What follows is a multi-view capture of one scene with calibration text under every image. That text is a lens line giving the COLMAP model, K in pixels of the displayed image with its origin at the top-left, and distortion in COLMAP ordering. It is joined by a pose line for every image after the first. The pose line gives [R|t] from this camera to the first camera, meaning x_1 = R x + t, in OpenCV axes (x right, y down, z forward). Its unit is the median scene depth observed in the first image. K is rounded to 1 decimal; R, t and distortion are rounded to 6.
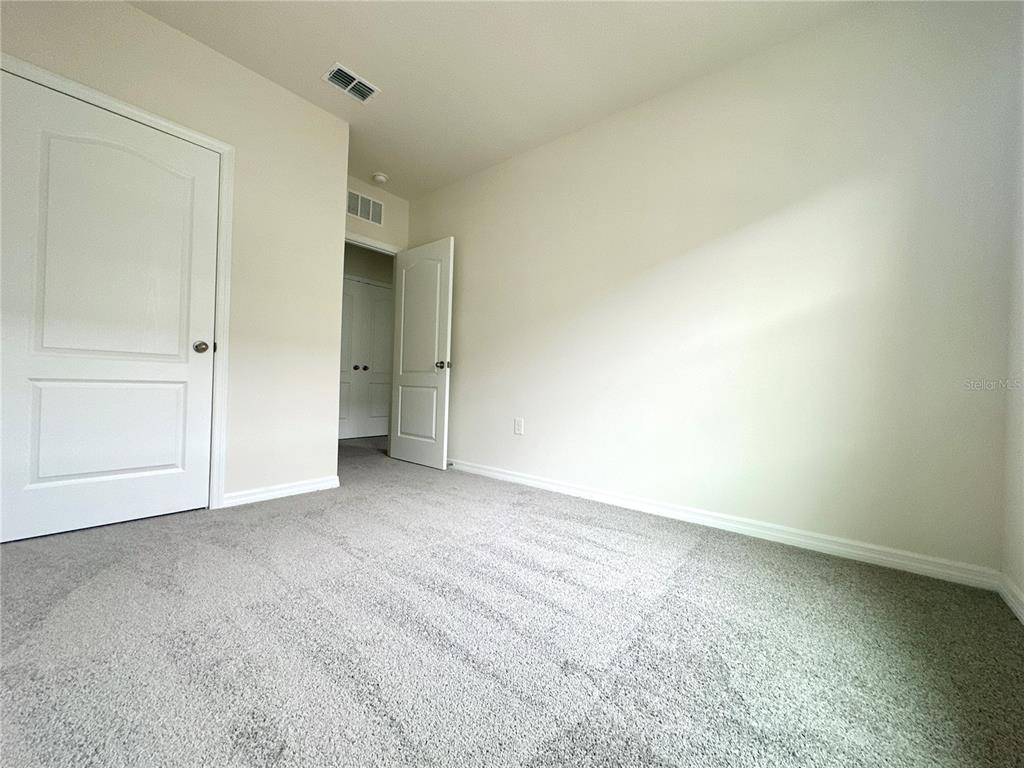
lens RADIAL K [[408.5, 0, 512.0], [0, 408.5, 384.0], [0, 0, 1]] dist [-0.001992, -0.000076]
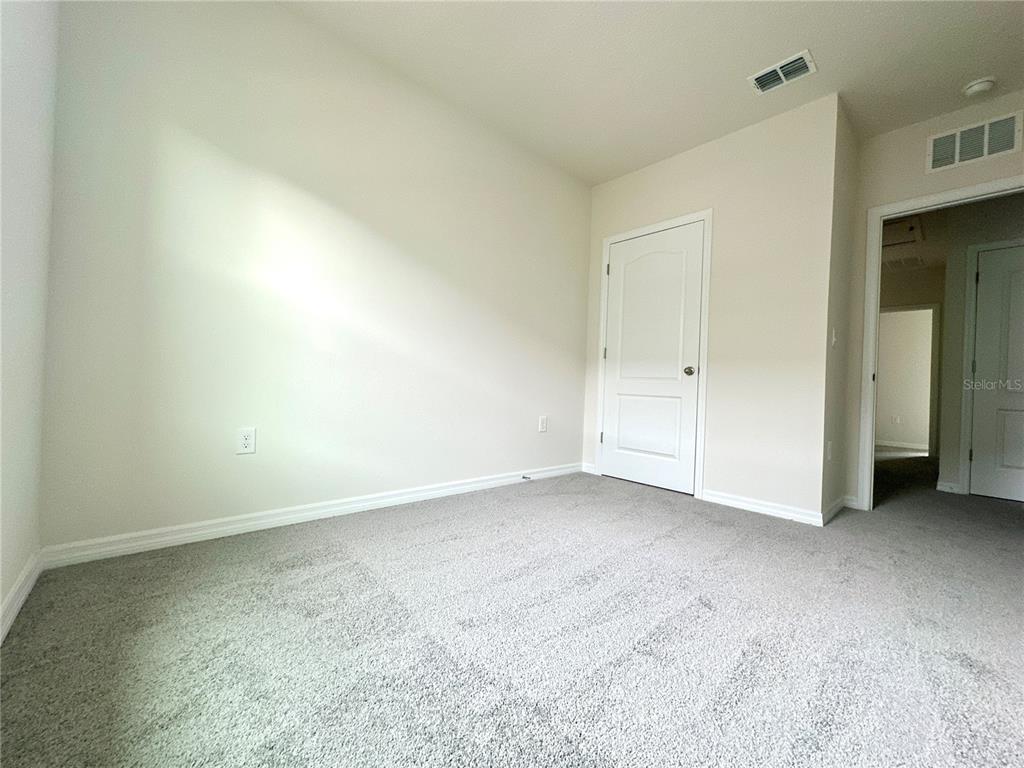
lens RADIAL K [[408.5, 0, 512.0], [0, 408.5, 384.0], [0, 0, 1]] dist [-0.001992, -0.000076]
pose [[-0.127165, -0.035416, -0.991249, 0.582102], [-0.041956, 0.998660, -0.030298, 0.014960], [0.990994, 0.037736, -0.128480, 0.556898]]
